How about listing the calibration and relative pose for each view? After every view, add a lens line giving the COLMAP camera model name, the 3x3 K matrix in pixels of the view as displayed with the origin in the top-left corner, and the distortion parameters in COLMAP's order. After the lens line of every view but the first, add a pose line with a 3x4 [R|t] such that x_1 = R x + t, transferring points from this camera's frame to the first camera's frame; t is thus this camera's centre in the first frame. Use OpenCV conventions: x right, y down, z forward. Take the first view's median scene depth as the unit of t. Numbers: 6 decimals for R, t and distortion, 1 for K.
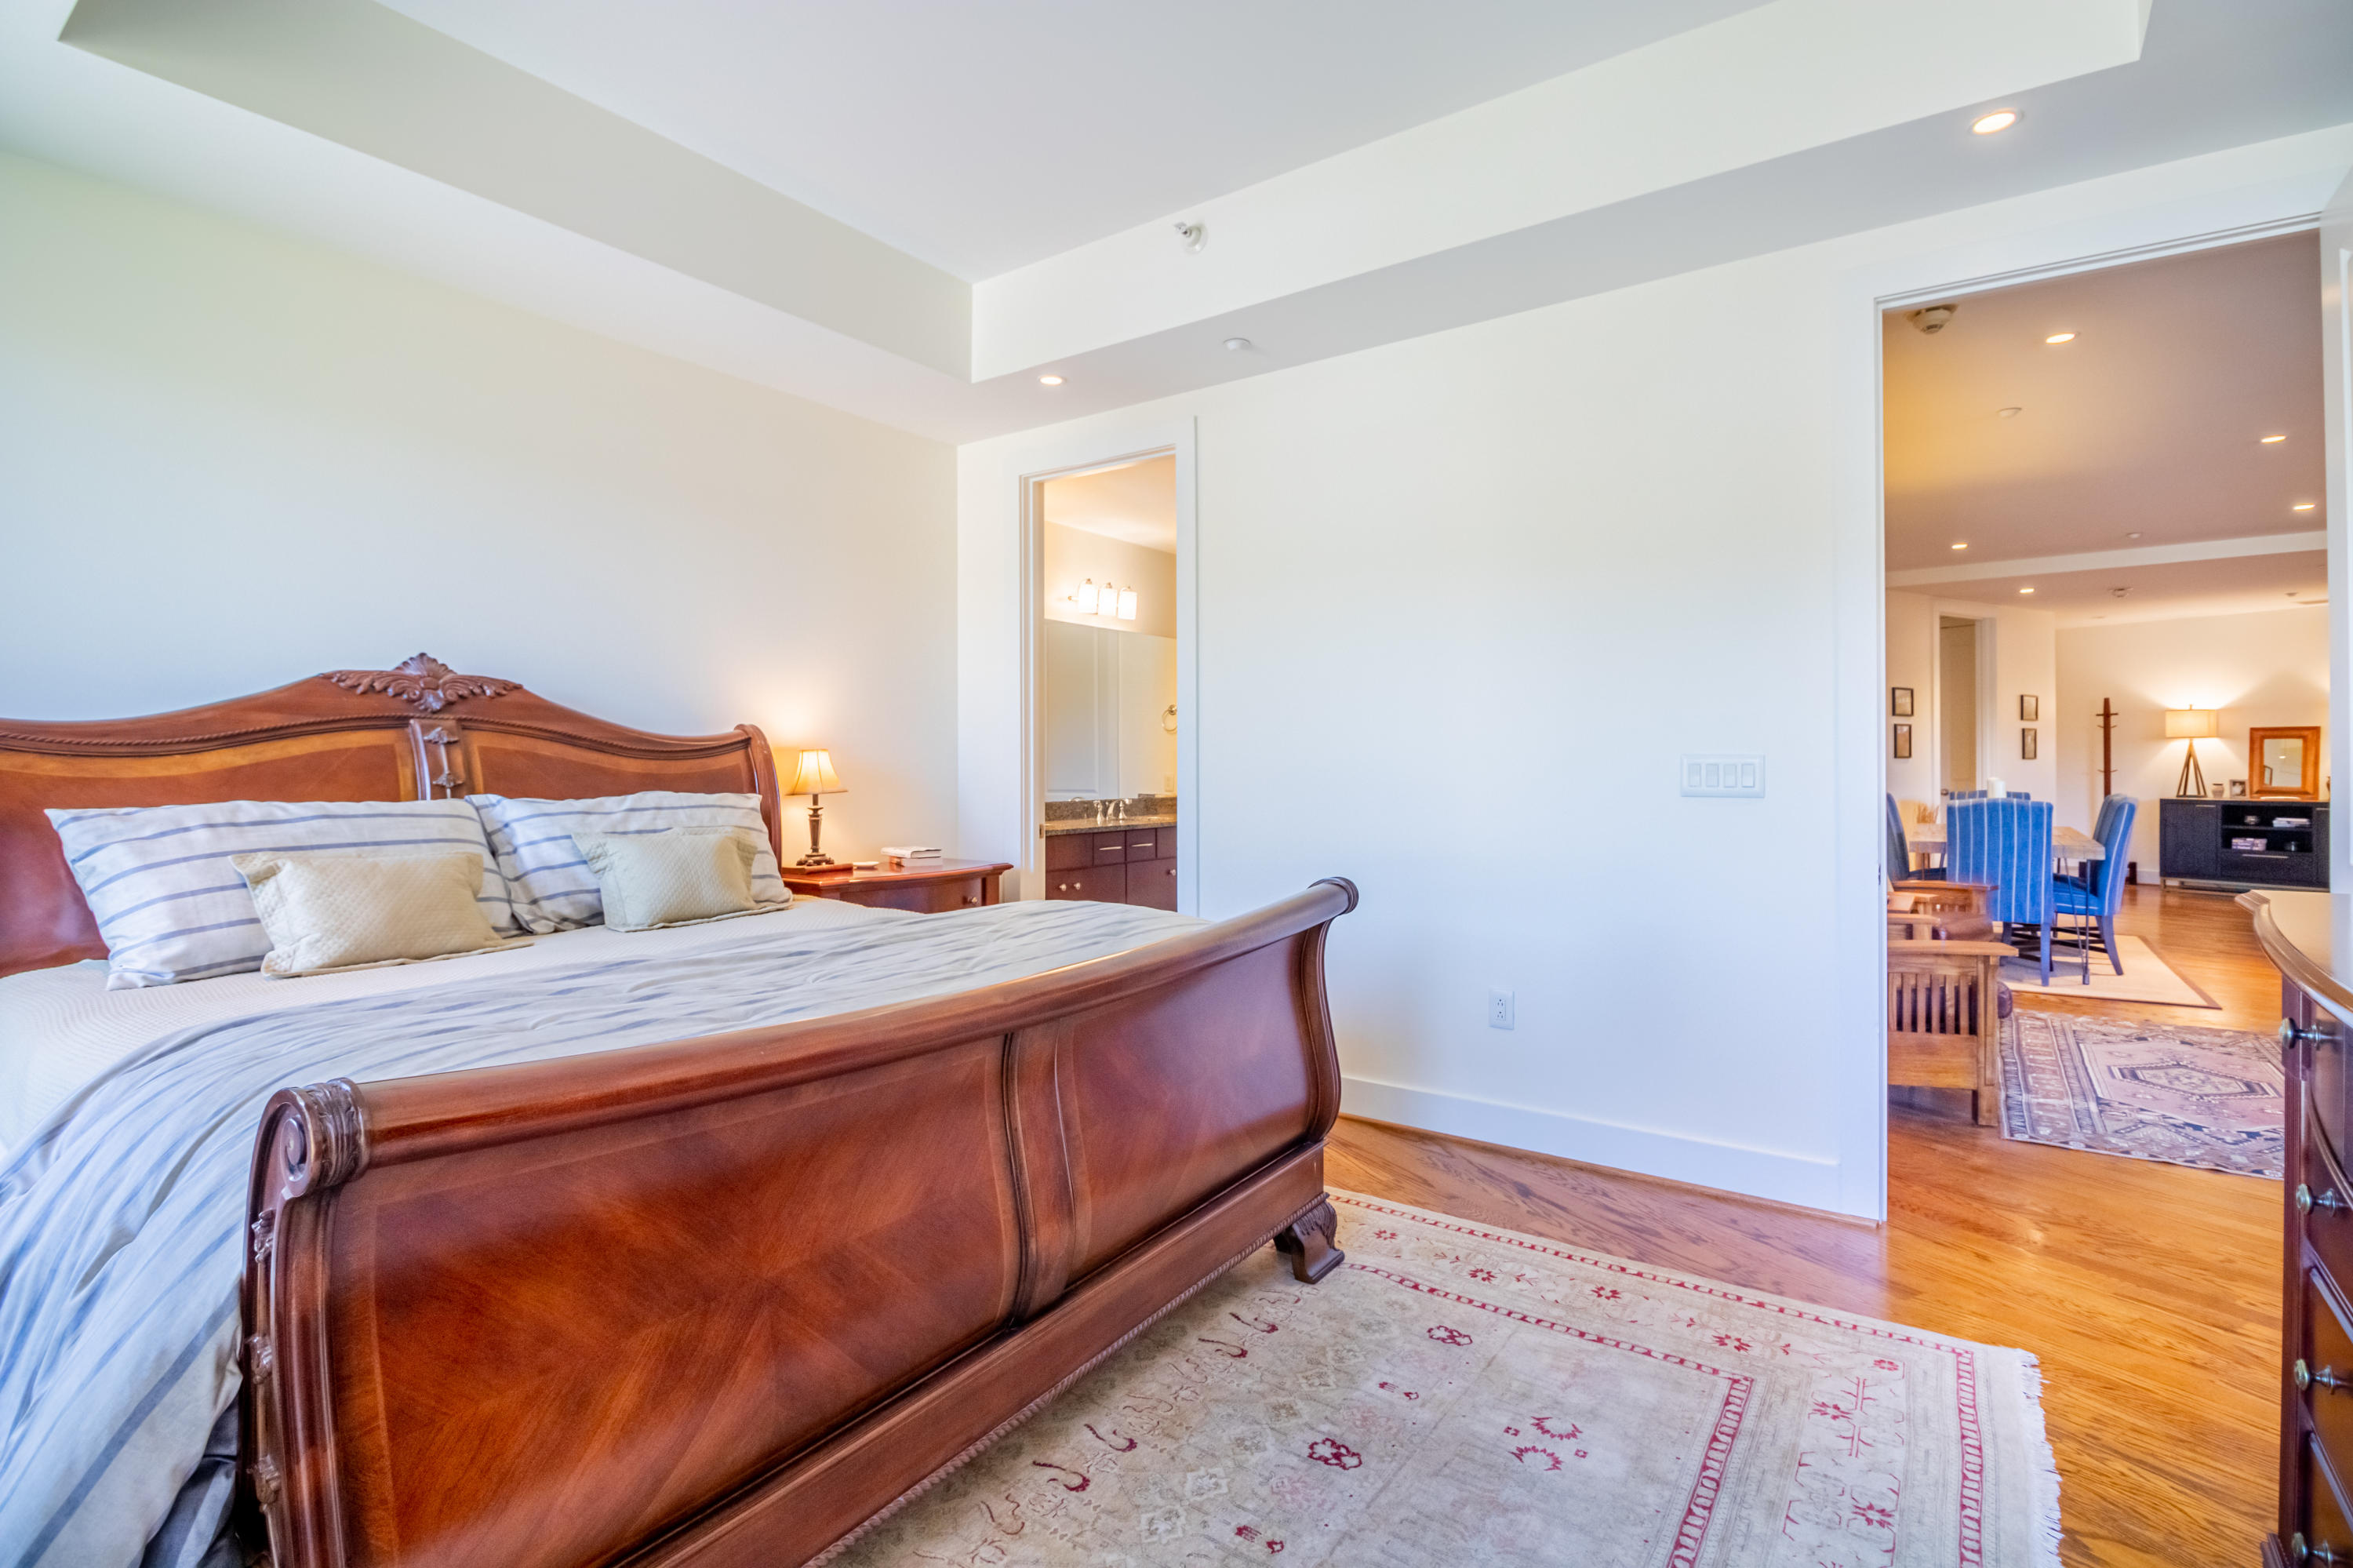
lens RADIAL K [[1098.3, 0, 1177.3], [0, 1098.3, 759.1], [0, 0, 1]] dist [-0.001668, -0.012320]
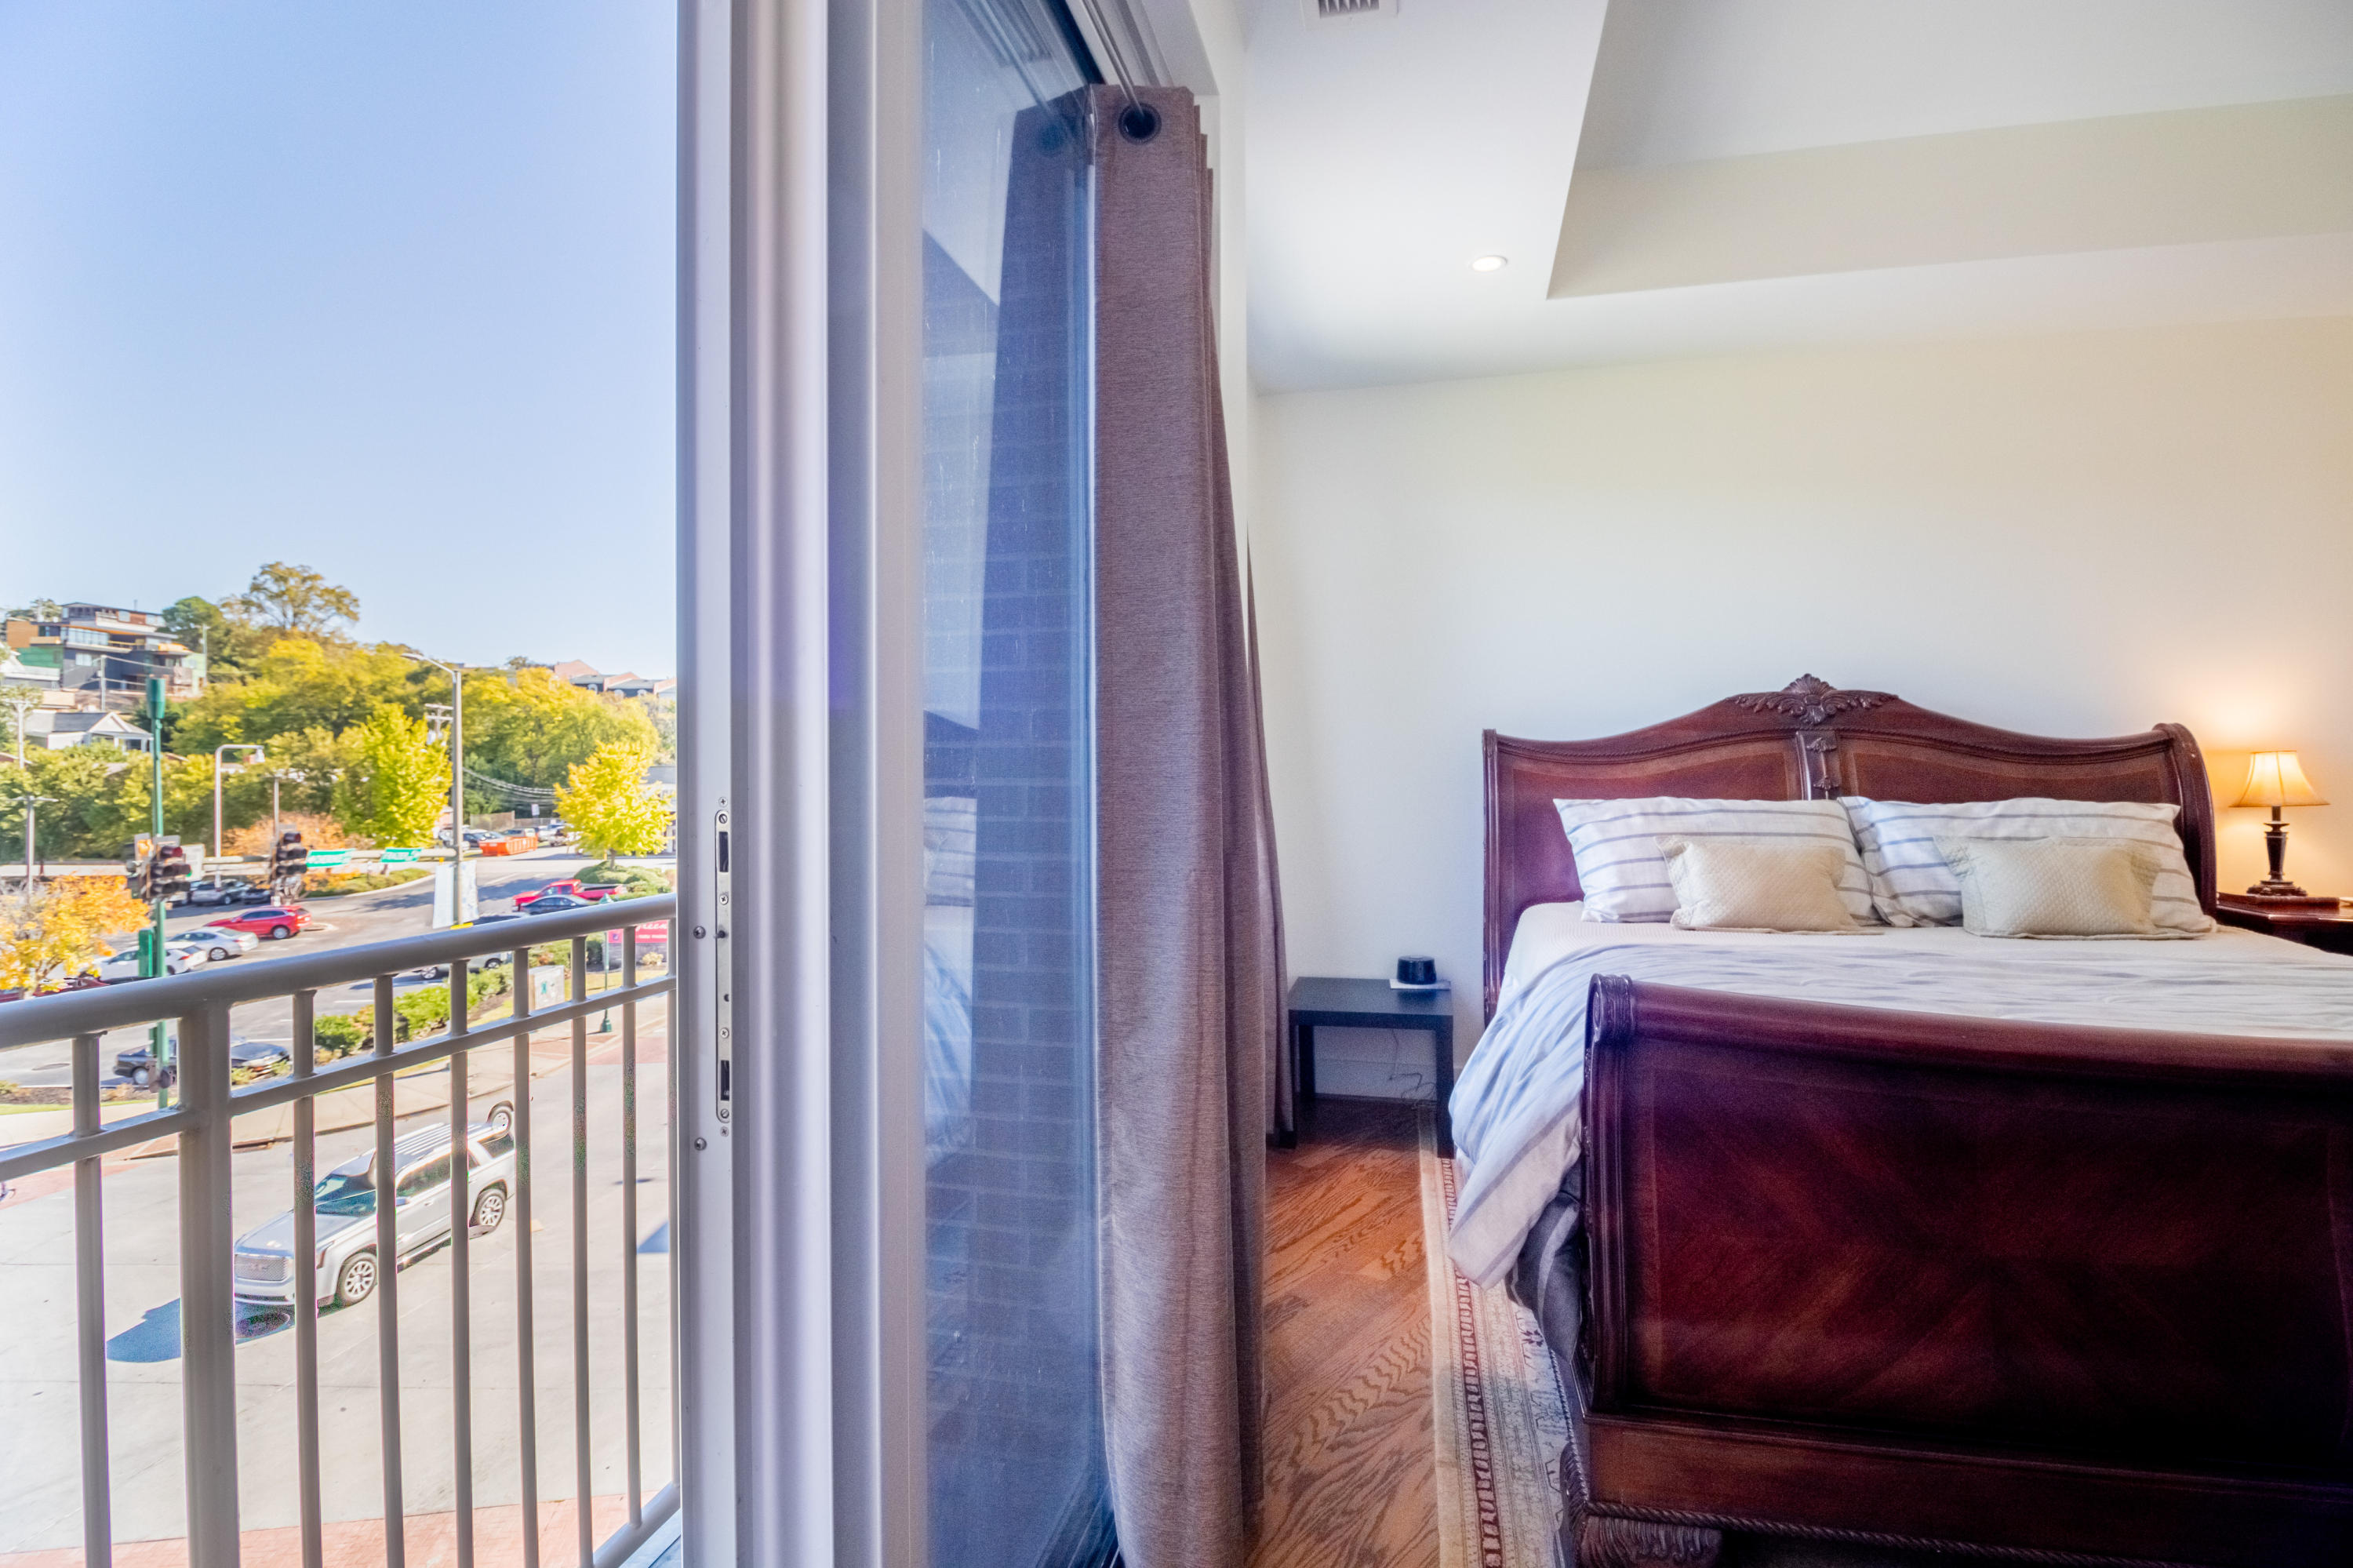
lens RADIAL K [[1098.3, 0, 1177.3], [0, 1098.3, 759.1], [0, 0, 1]] dist [-0.001668, -0.012320]
pose [[0.370702, -0.007555, -0.928721, 0.155221], [0.004752, 0.999969, -0.006238, -0.002587], [0.928740, -0.002101, 0.370726, -0.059590]]
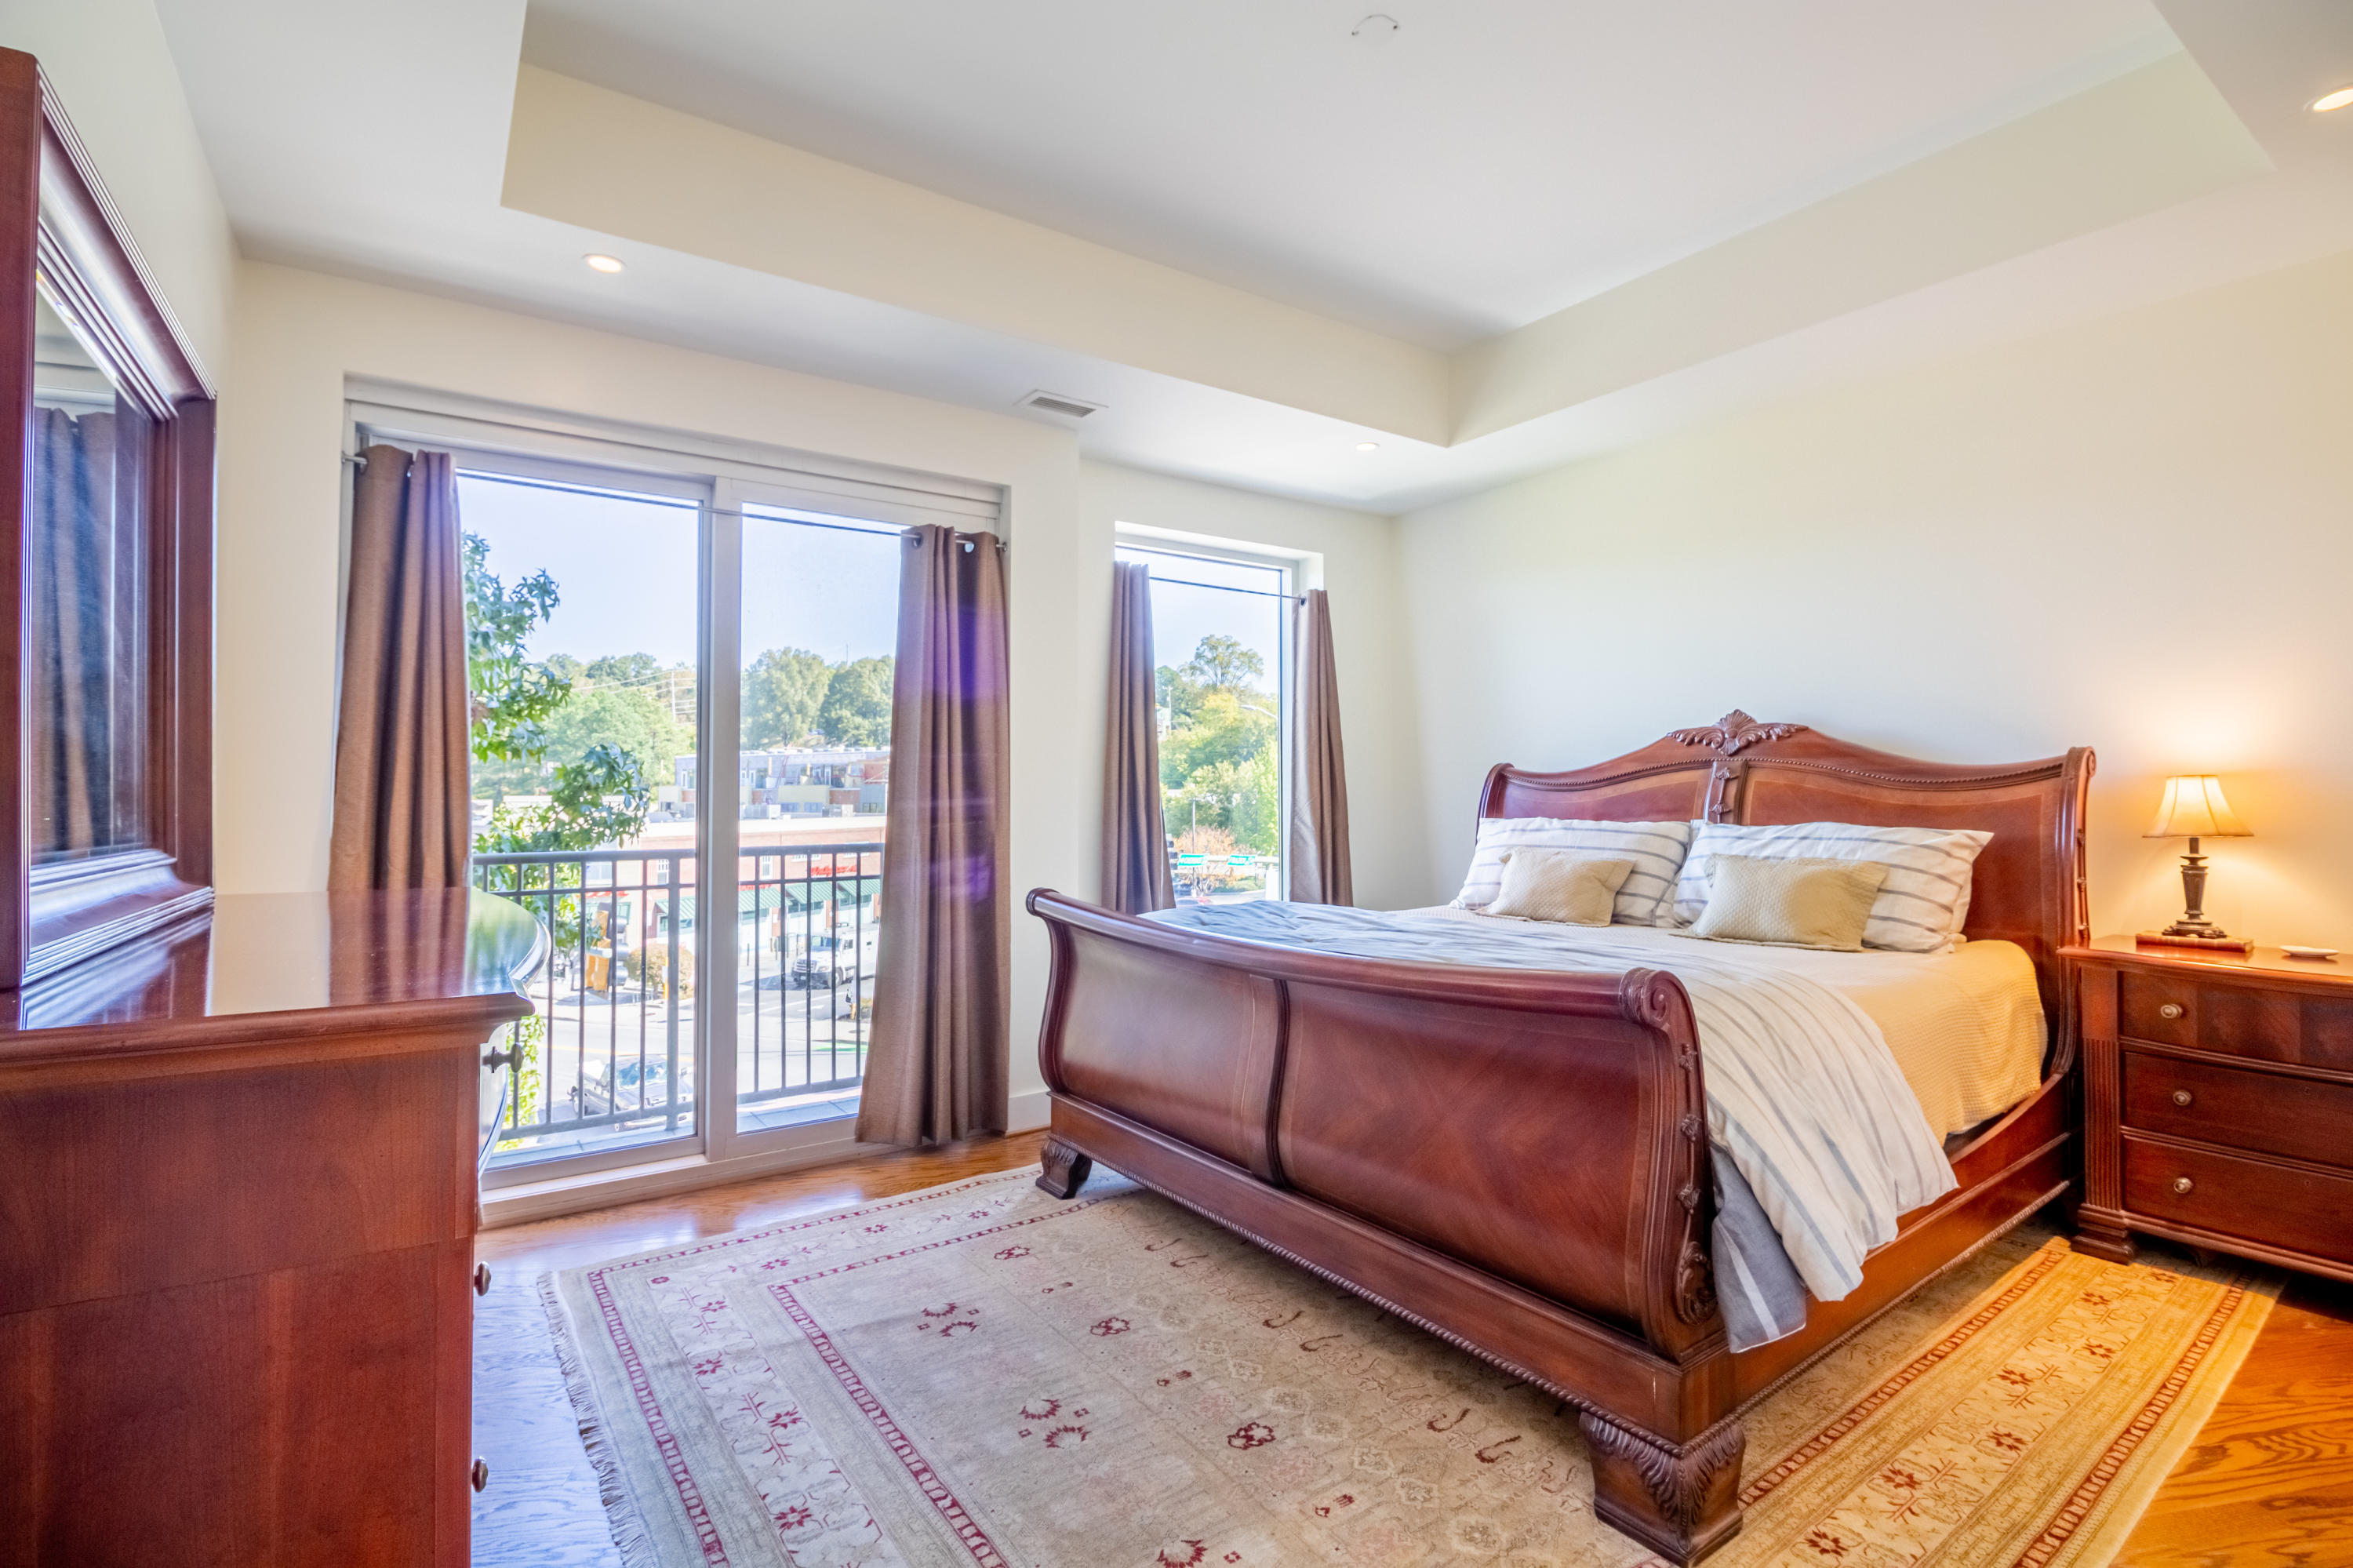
lens RADIAL K [[1098.3, 0, 1177.3], [0, 1098.3, 759.1], [0, 0, 1]] dist [-0.001668, -0.012320]
pose [[-0.343054, -0.028901, -0.938871, 0.811153], [0.005038, 0.999456, -0.032606, 0.000282], [0.939302, -0.015916, -0.342722, 0.884979]]
